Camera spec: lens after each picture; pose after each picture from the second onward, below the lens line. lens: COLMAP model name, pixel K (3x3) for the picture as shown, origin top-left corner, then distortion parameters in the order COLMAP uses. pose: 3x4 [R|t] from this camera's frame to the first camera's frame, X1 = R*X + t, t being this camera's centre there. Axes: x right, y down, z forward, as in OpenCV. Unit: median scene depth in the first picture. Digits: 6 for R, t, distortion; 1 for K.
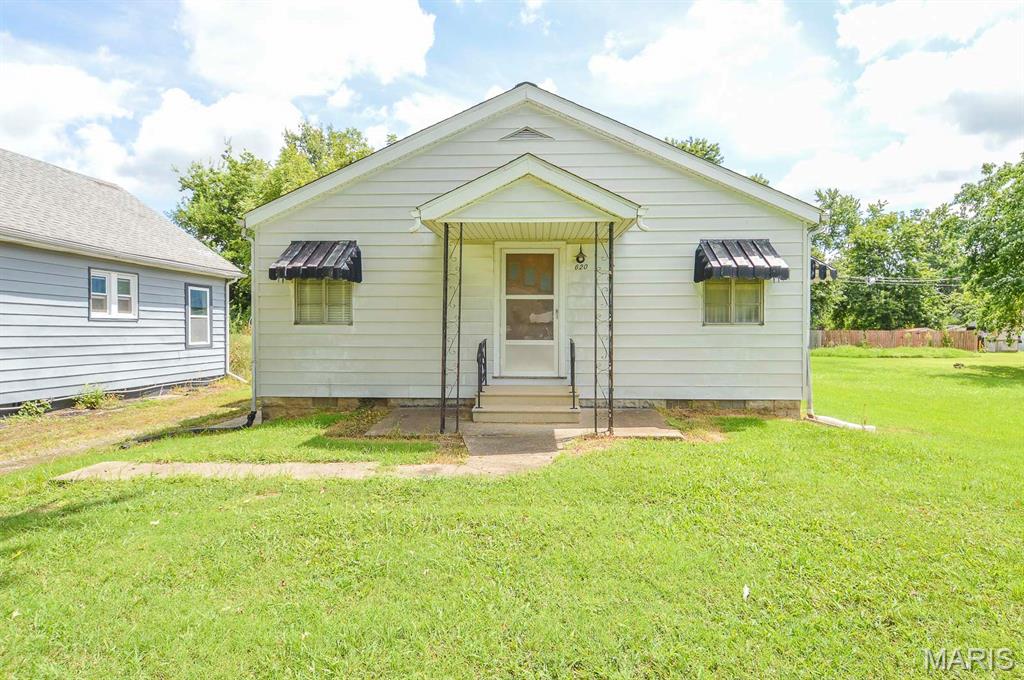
lens RADIAL K [[545.7, 0, 527.0], [0, 545.7, 342.4], [0, 0, 1]] dist [-0.004221, -0.001536]
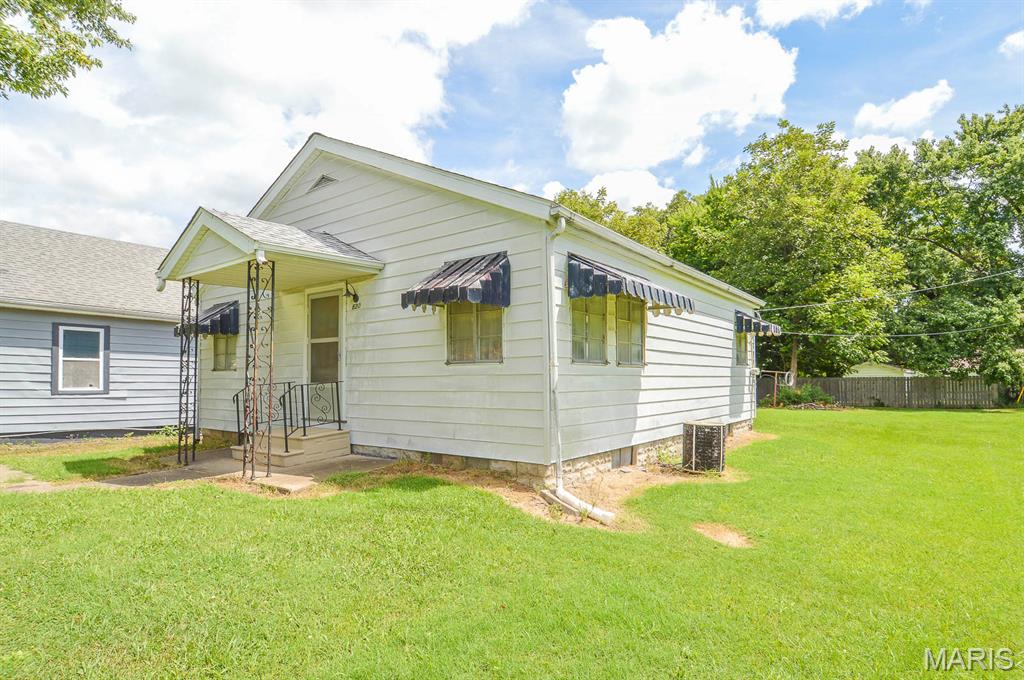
lens RADIAL K [[552.3, 0, 512.9], [0, 552.3, 358.0], [0, 0, 1]] dist [0.000404, -0.012193]
pose [[0.816442, -0.029510, -0.576672, 0.867115], [-0.004012, 0.998379, -0.056770, 0.006465], [0.577413, 0.048663, 0.815001, 0.369097]]
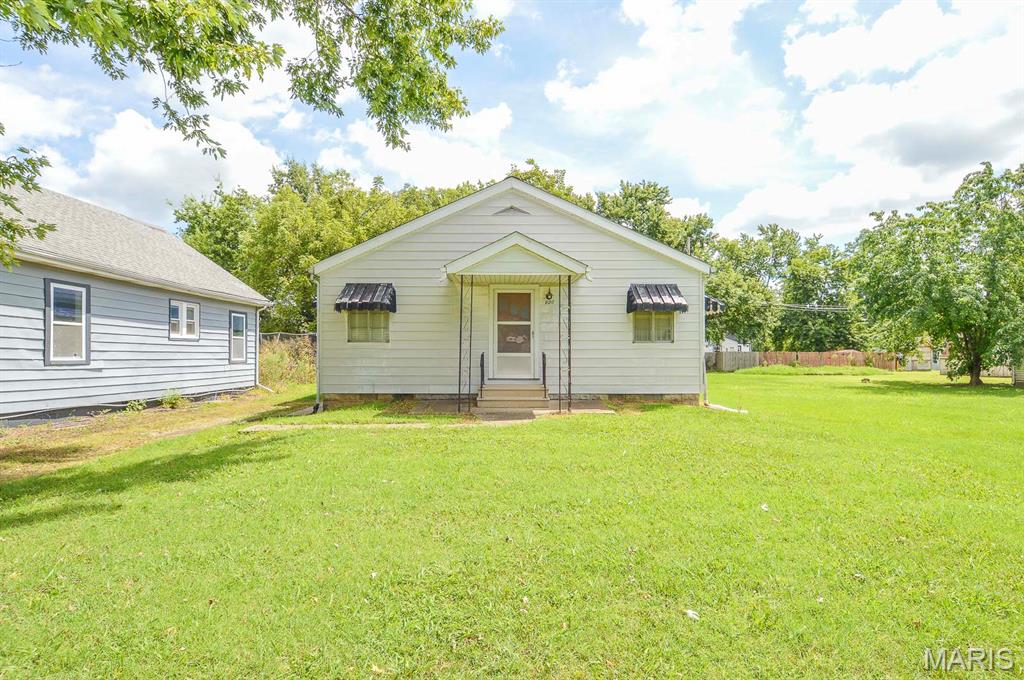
lens RADIAL K [[552.3, 0, 512.9], [0, 552.3, 358.0], [0, 0, 1]] dist [0.000404, -0.012193]
pose [[0.999135, -0.000323, 0.041588, -0.057788], [0.000992, 0.999870, -0.016071, 0.032013], [-0.041578, 0.016099, 0.999006, -0.449747]]
